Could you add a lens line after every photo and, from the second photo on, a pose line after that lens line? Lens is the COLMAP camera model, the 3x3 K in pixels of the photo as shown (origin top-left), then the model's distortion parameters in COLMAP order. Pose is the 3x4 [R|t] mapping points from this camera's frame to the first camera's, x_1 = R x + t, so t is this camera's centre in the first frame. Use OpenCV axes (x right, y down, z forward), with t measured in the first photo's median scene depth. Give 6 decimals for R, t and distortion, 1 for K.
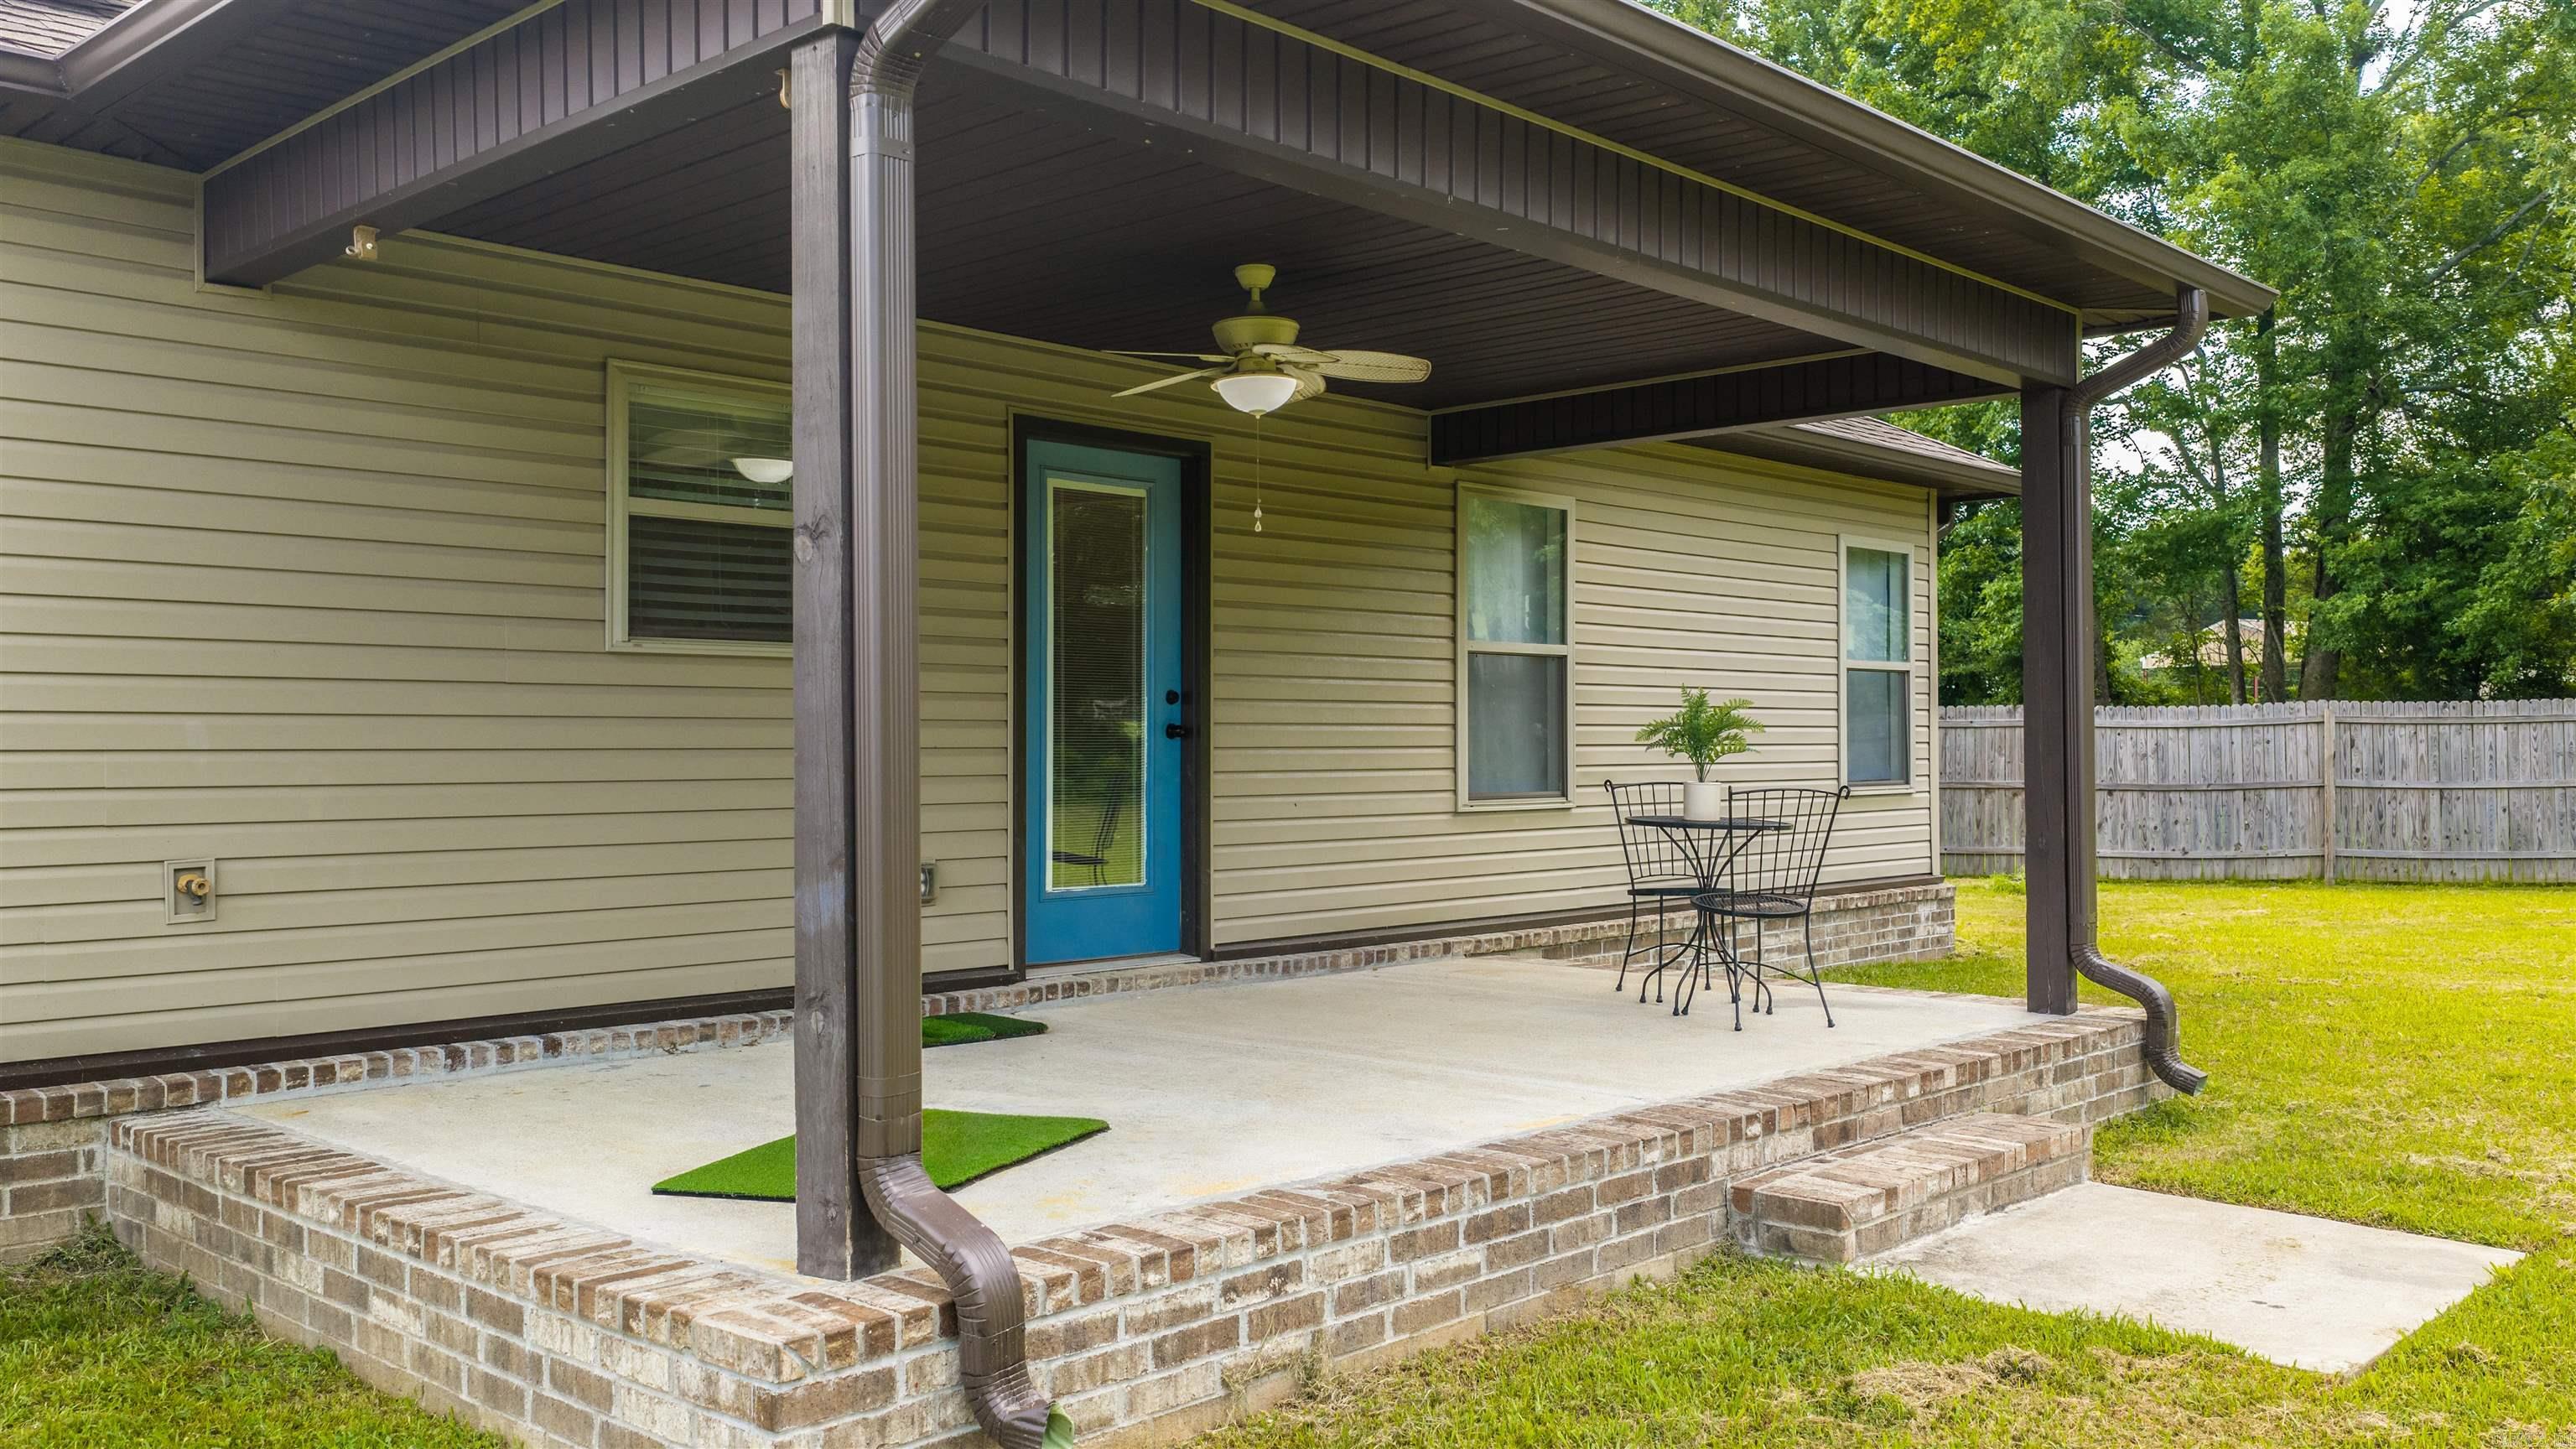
lens RADIAL K [[2134.0, 0, 1288.0], [0, 2134.0, 724.5], [0, 0, 1]] dist [0.010056, -0.014478]
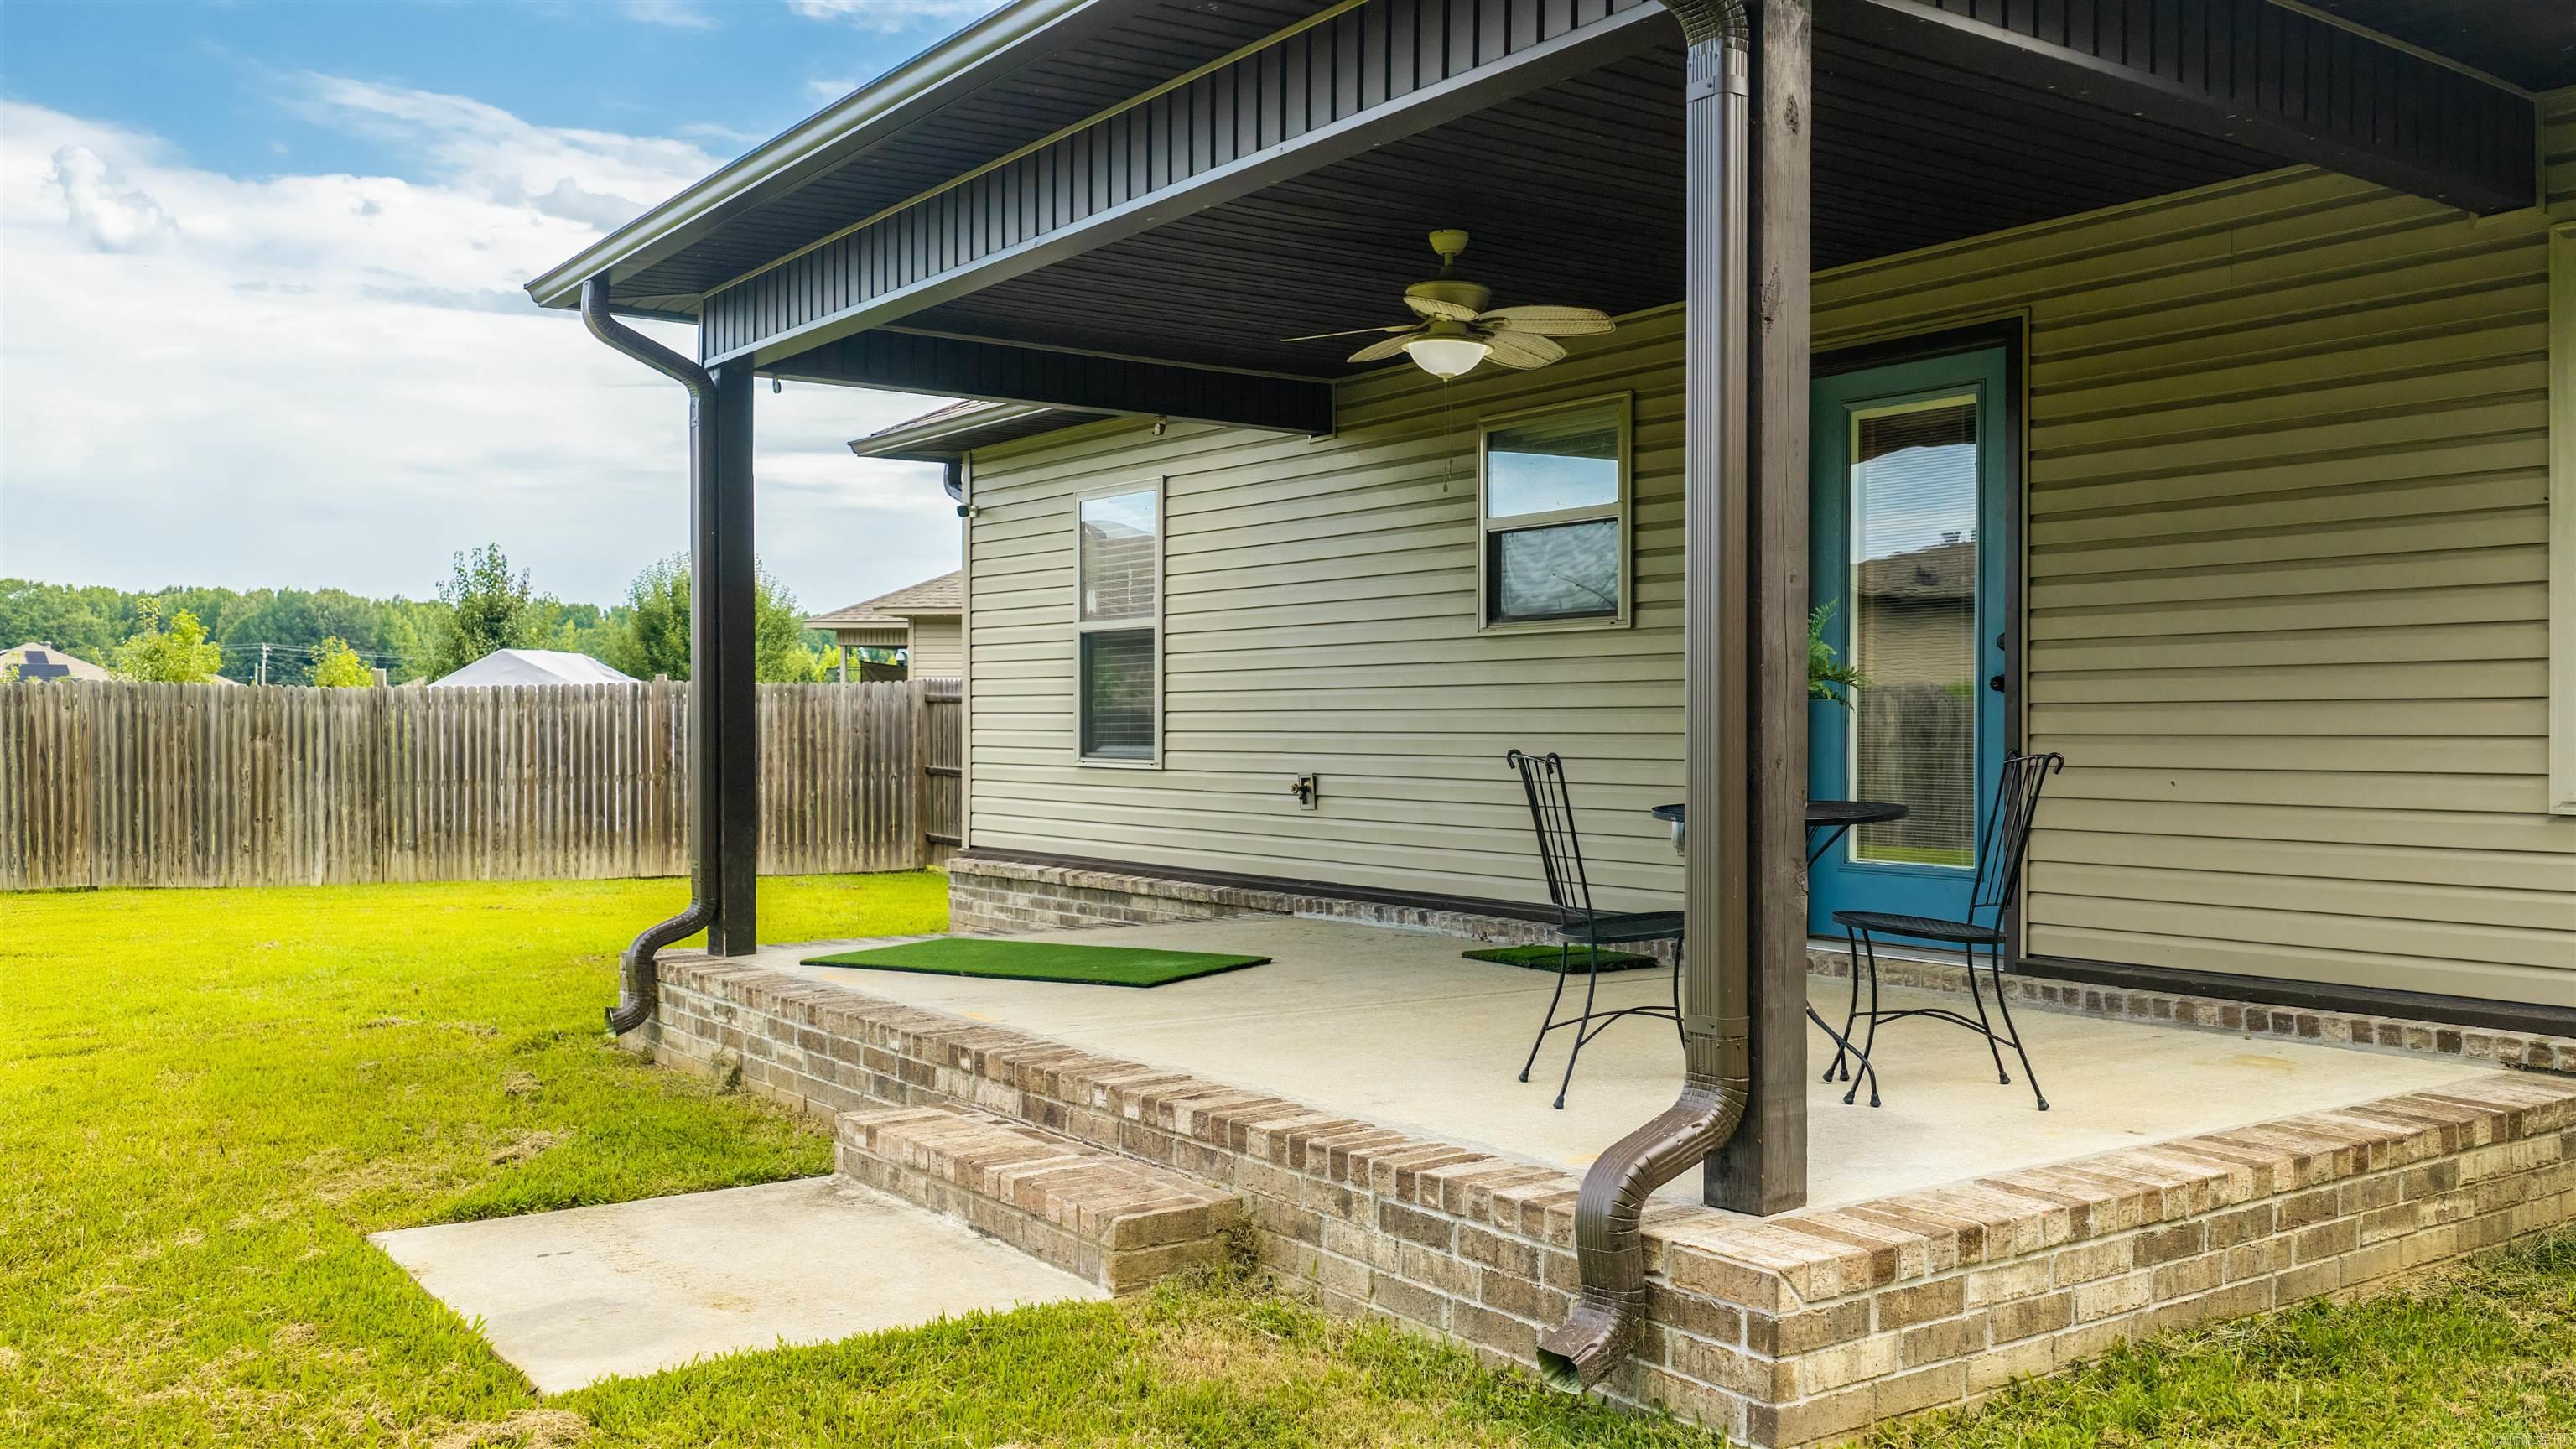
lens RADIAL K [[2134.0, 0, 1288.0], [0, 2134.0, 724.5], [0, 0, 1]] dist [0.010056, -0.014478]
pose [[-0.192151, 0.001633, -0.981364, 0.960904], [0.007750, 0.999970, 0.000147, 0.019779], [0.981335, -0.007578, -0.192158, 1.074771]]
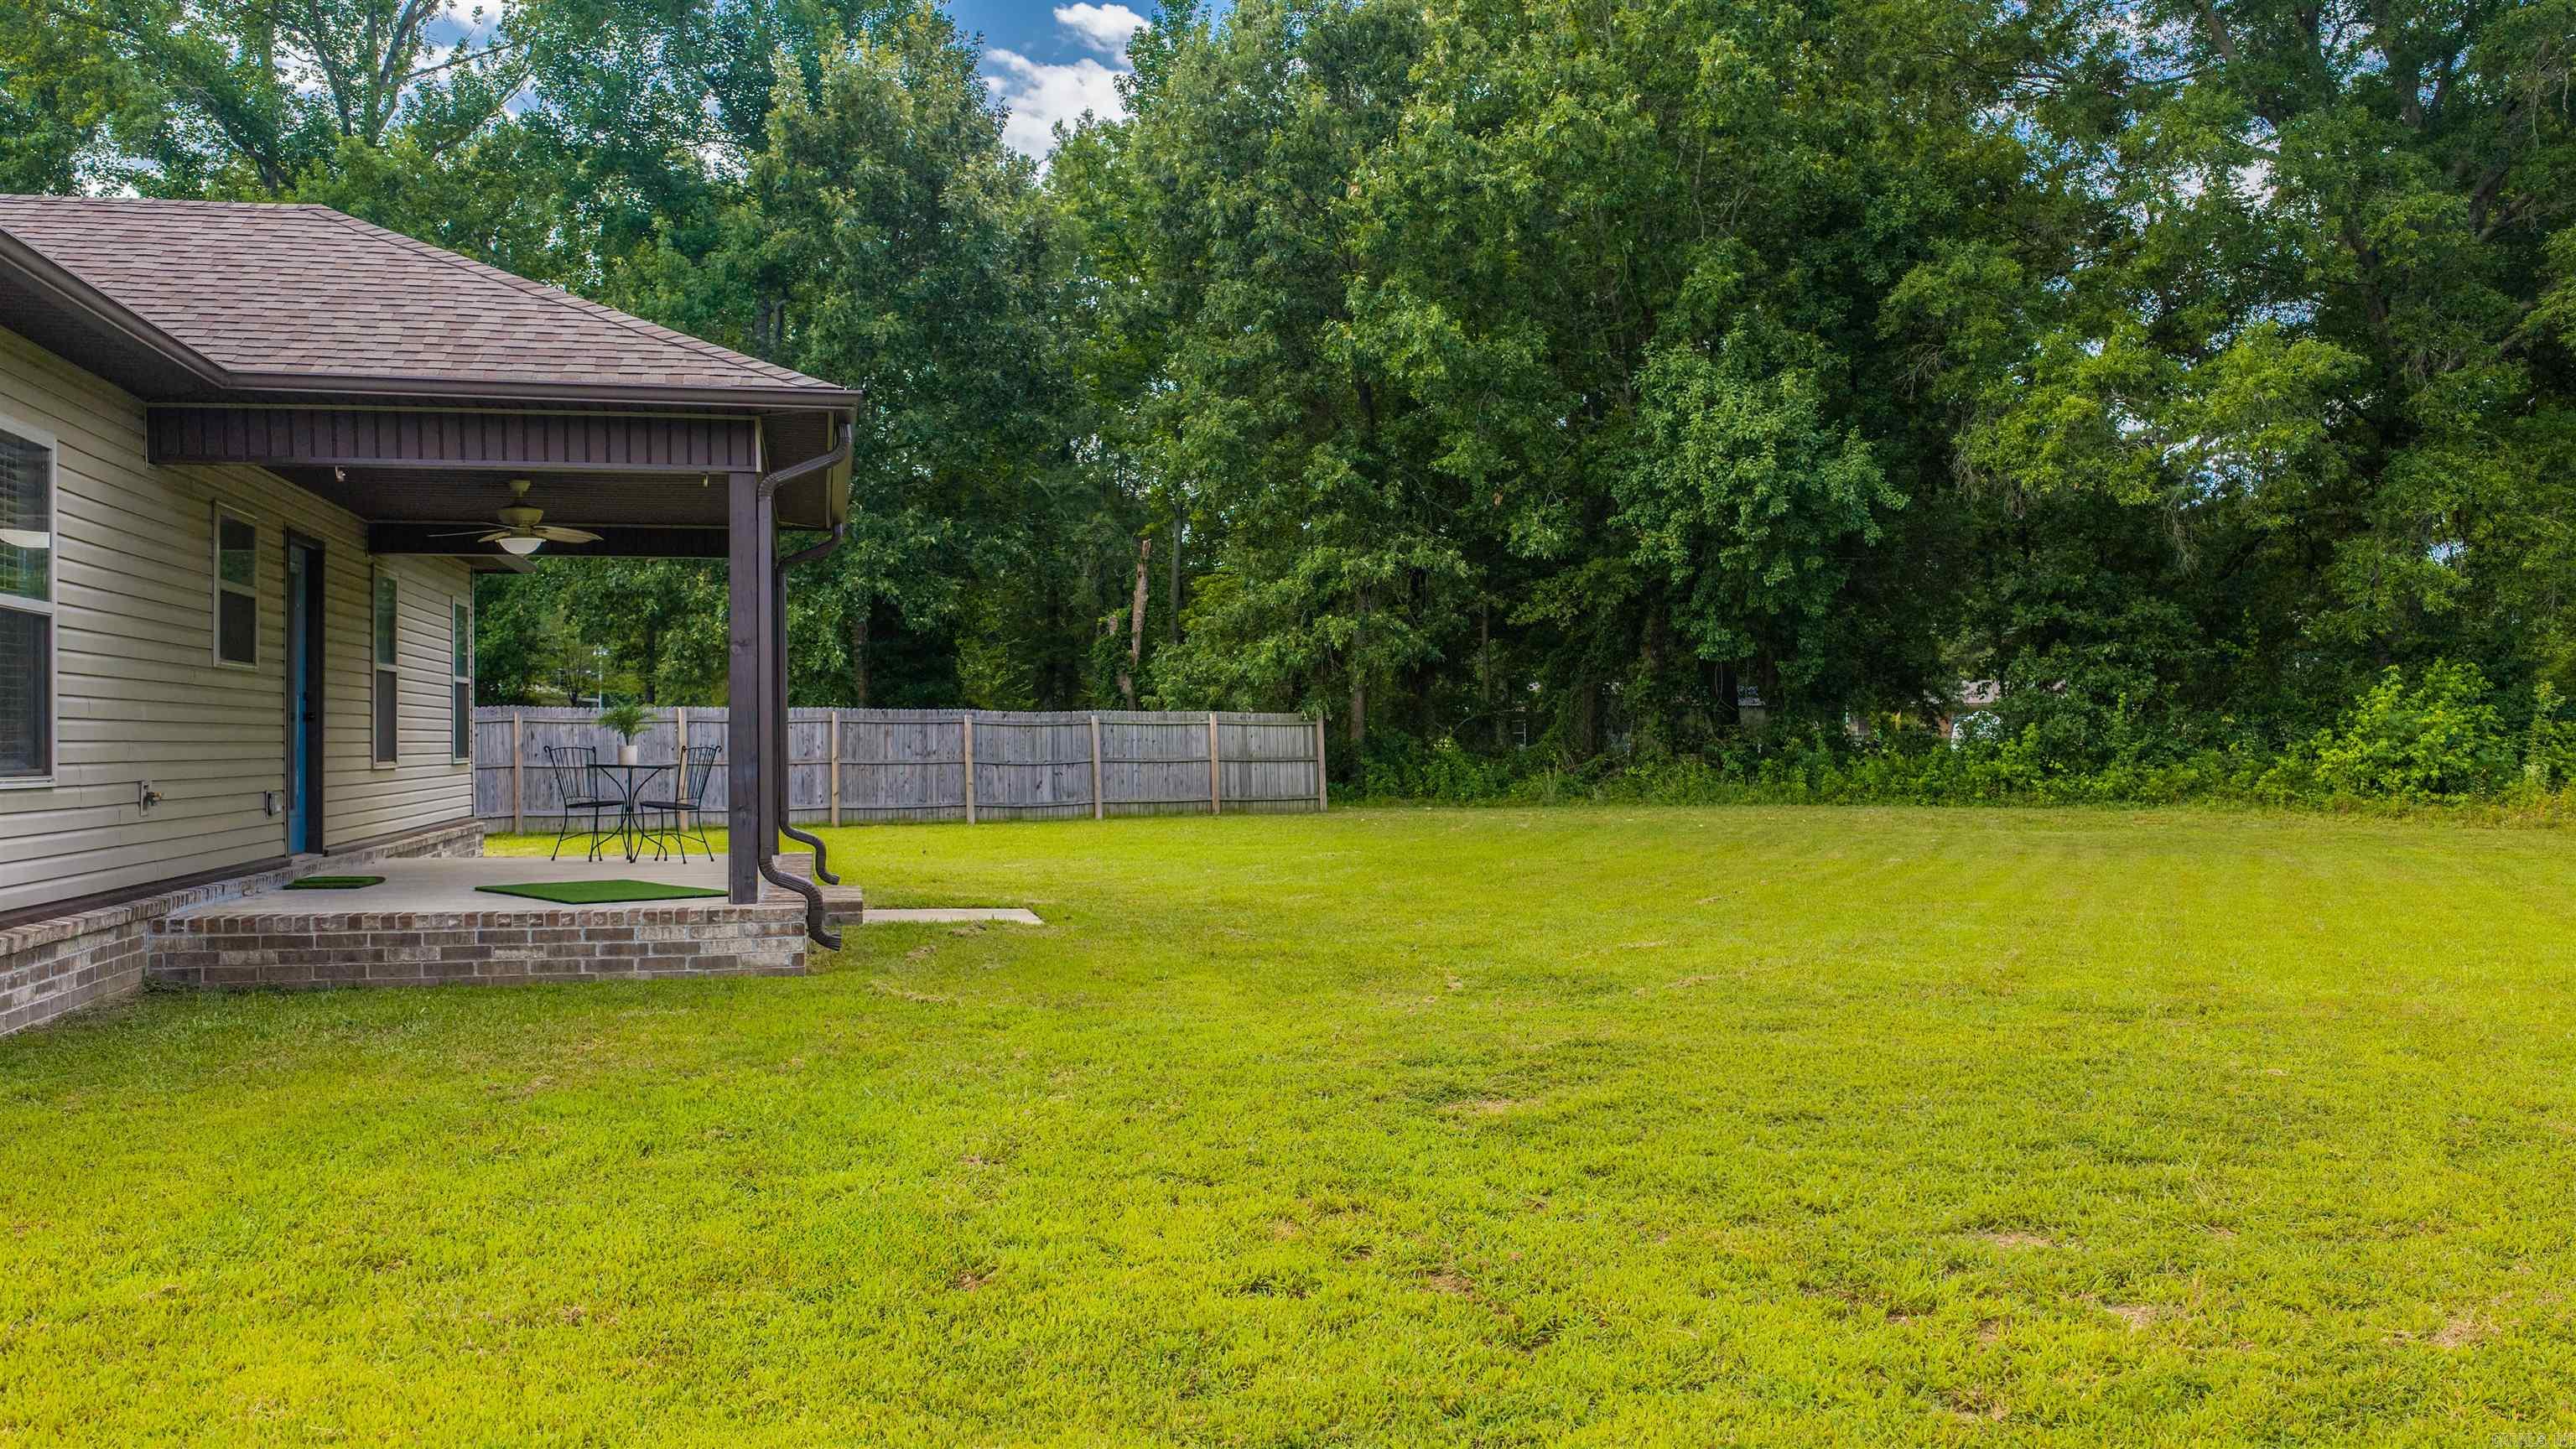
lens RADIAL K [[2134.0, 0, 1288.0], [0, 2134.0, 724.5], [0, 0, 1]] dist [0.010056, -0.014478]
pose [[0.567041, 0.007449, 0.823656, -1.171676], [-0.006138, 0.999970, -0.004819, 0.014671], [-0.823667, -0.002323, 0.567069, -0.663063]]
